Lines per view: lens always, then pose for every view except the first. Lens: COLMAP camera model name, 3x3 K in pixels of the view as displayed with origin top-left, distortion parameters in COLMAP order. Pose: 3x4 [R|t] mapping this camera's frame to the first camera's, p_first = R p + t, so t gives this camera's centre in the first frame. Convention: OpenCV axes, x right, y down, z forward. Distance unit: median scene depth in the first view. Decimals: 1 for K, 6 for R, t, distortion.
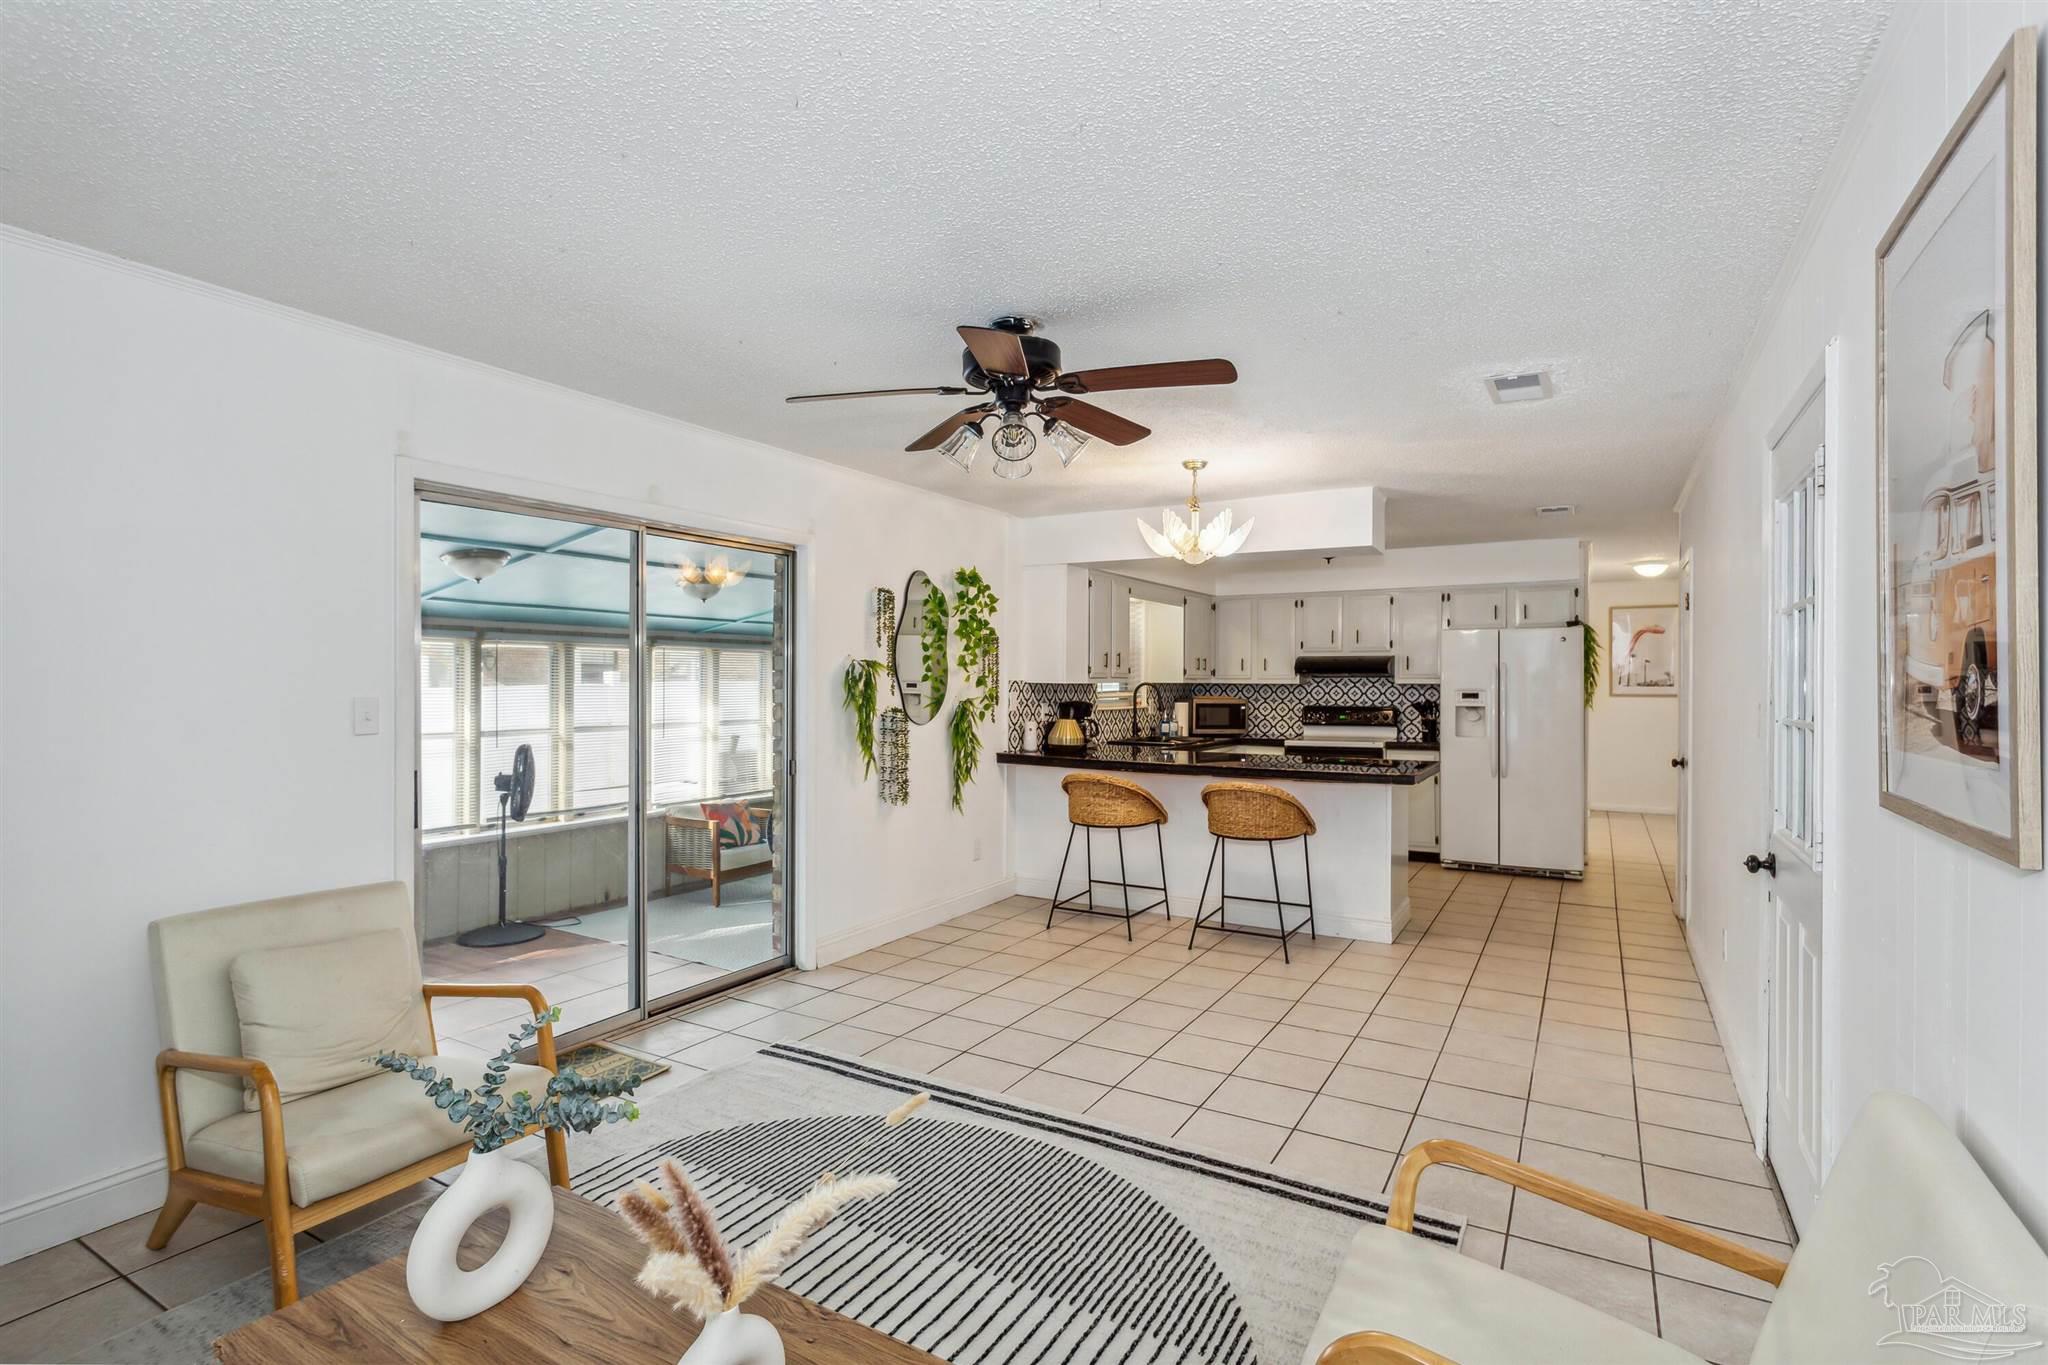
lens RADIAL K [[972.7, 0, 1020.1], [0, 972.7, 683.6], [0, 0, 1]] dist [0.001200, 0.001654]
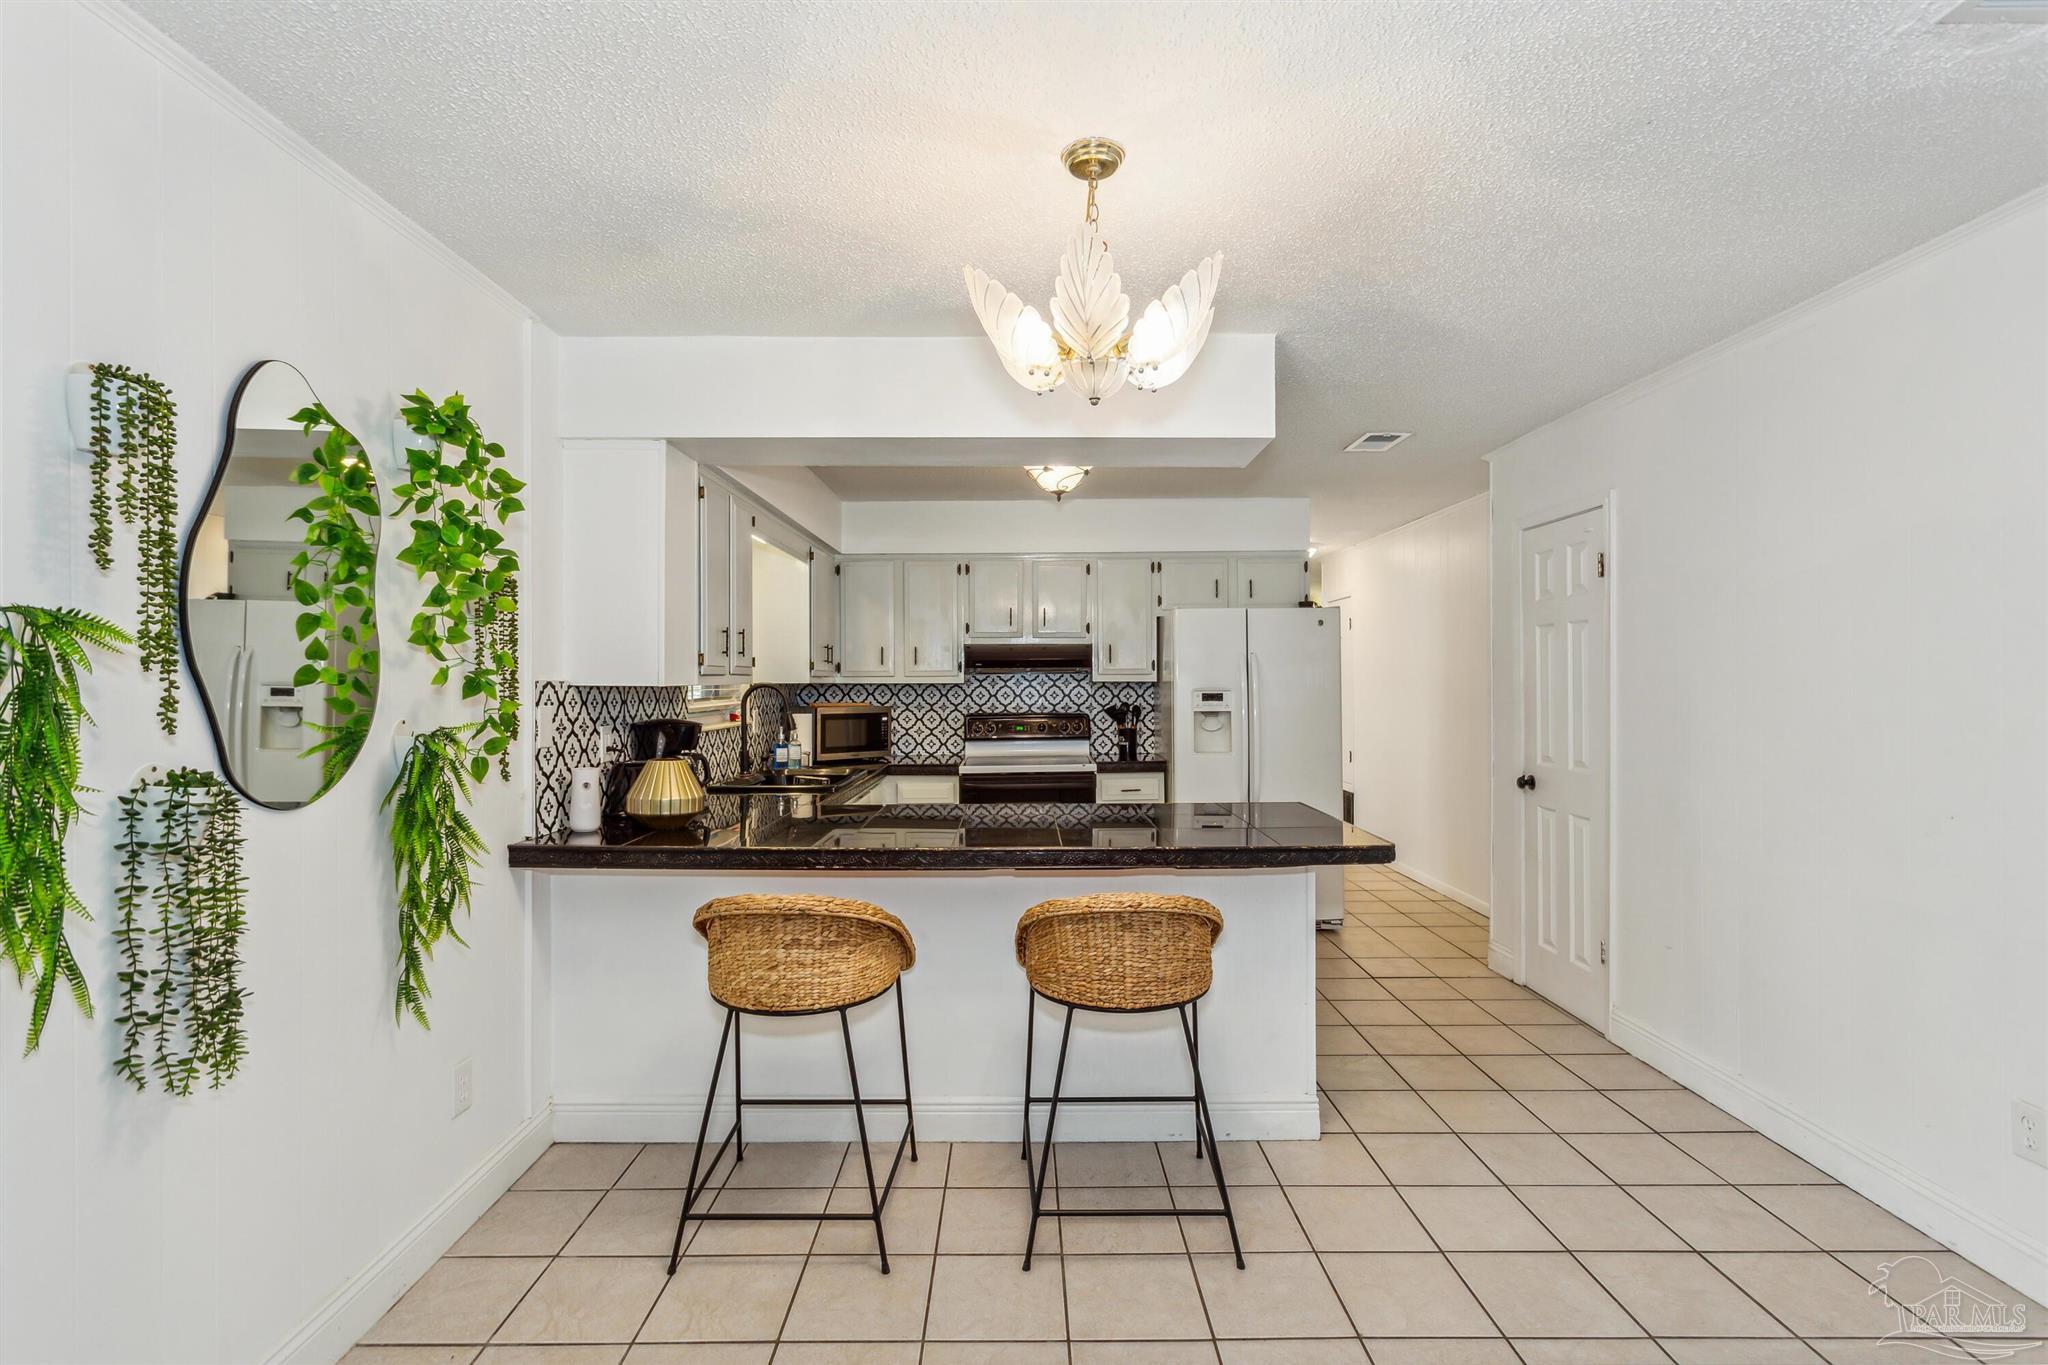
lens RADIAL K [[972.7, 0, 1019.4], [0, 972.7, 679.5], [0, 0, 1]] dist [0.001200, 0.001654]
pose [[0.863108, -0.007341, 0.504967, -0.049605], [0.009334, 0.999955, -0.001416, -0.001338], [-0.504934, 0.005935, 0.863138, 0.537610]]
